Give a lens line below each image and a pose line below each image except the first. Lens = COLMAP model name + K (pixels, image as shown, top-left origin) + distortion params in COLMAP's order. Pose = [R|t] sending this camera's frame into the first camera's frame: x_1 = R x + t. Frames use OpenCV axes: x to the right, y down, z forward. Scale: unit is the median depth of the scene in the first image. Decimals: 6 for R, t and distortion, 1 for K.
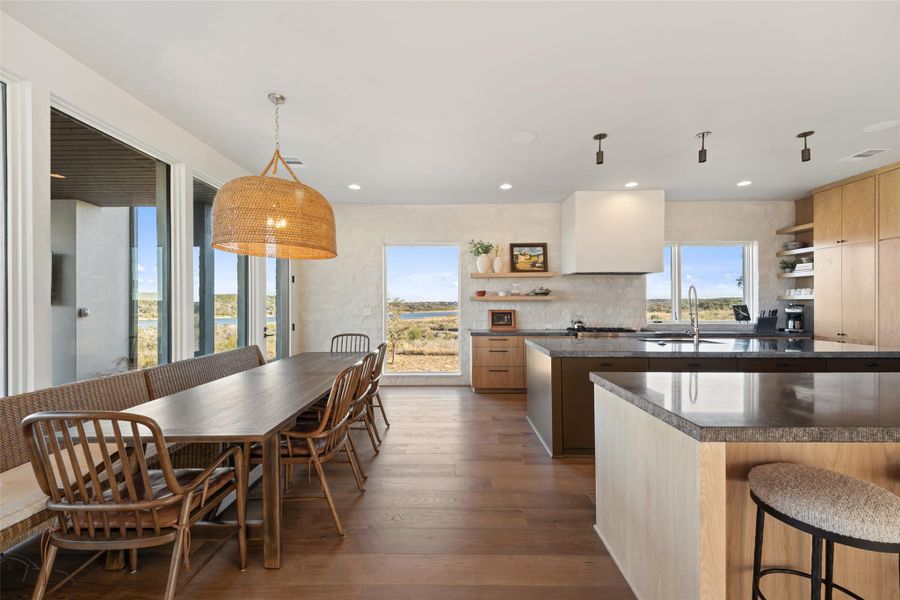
lens RADIAL K [[357.3, 0, 446.4], [0, 357.3, 302.9], [0, 0, 1]] dist [-0.000607, -0.000448]
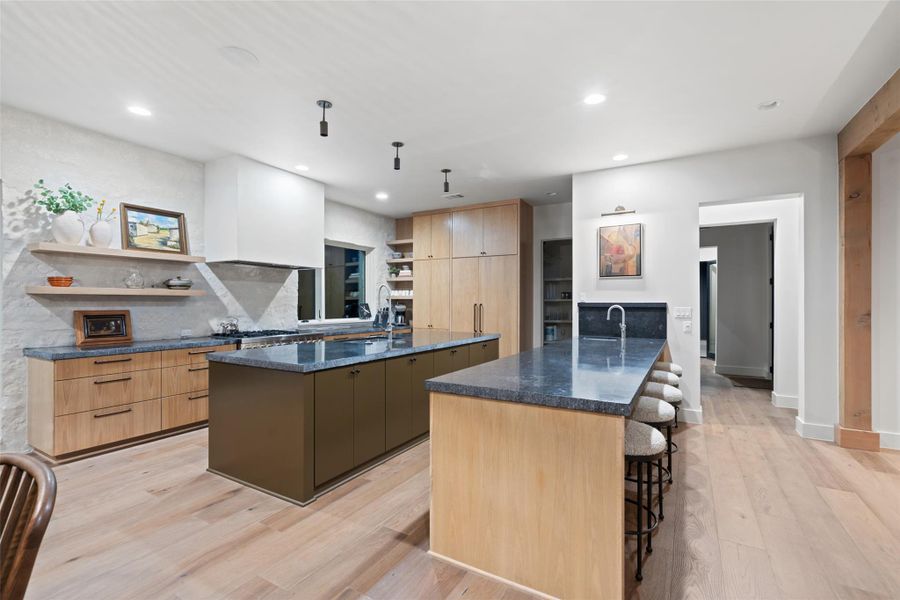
lens RADIAL K [[401.0, 0, 451.0], [0, 401.0, 303.3], [0, 0, 1]] dist [0.000617, -0.000110]
pose [[0.487029, 0.002378, 0.873383, -0.152326], [-0.007231, 0.999973, 0.001310, 0.002478], [-0.873356, -0.006953, 0.487033, 0.167525]]
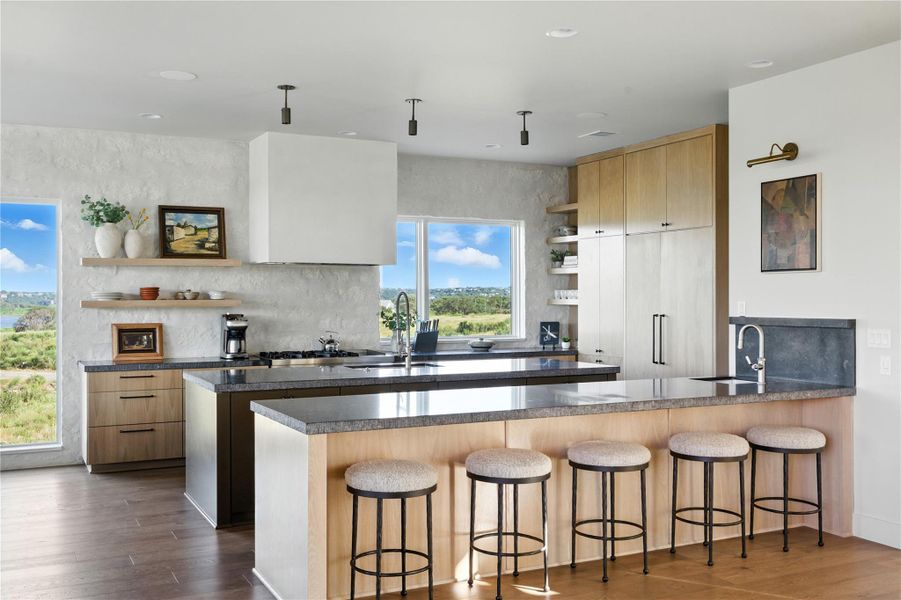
lens RADIAL K [[854.3, 0, 450.5], [0, 854.3, 300.0], [0, 0, 1]] dist [-0.000099, -0.001866]
pose [[0.876563, -0.000260, 0.481288, -0.068649], [-0.002130, 0.999988, 0.004418, -0.024856], [-0.481283, -0.004898, 0.876551, -0.412115]]
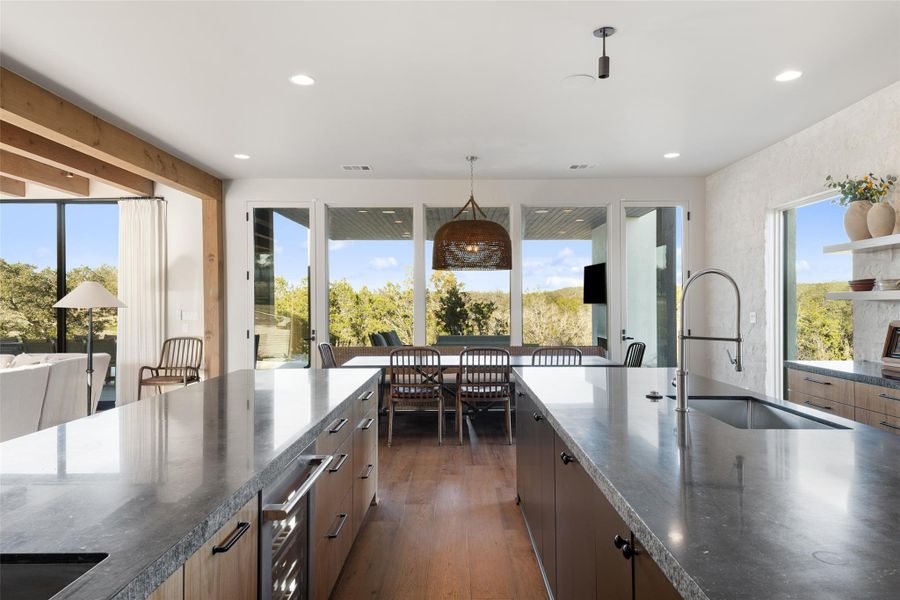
lens RADIAL K [[538.4, 0, 450.0], [0, 538.4, 300.0], [0, 0, 1]] dist [0.000697, 0.000046]
pose [[-0.002277, -0.003950, -0.999990, 0.779201], [0.012941, 0.999908, -0.003980, -0.010312], [0.999914, -0.012950, -0.002226, 0.433391]]
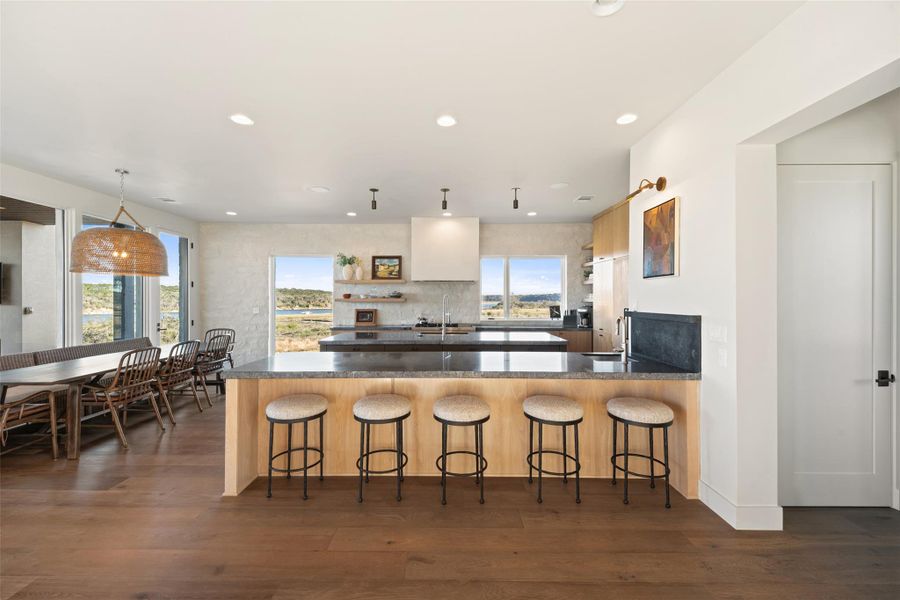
lens RADIAL K [[357.3, 0, 446.4], [0, 357.3, 302.9], [0, 0, 1]] dist [-0.000607, -0.000448]
pose [[0.999856, 0.001714, 0.016881, 0.426525], [-0.001993, 0.999861, 0.016575, -0.024080], [-0.016851, -0.016606, 0.999720, -0.262831]]
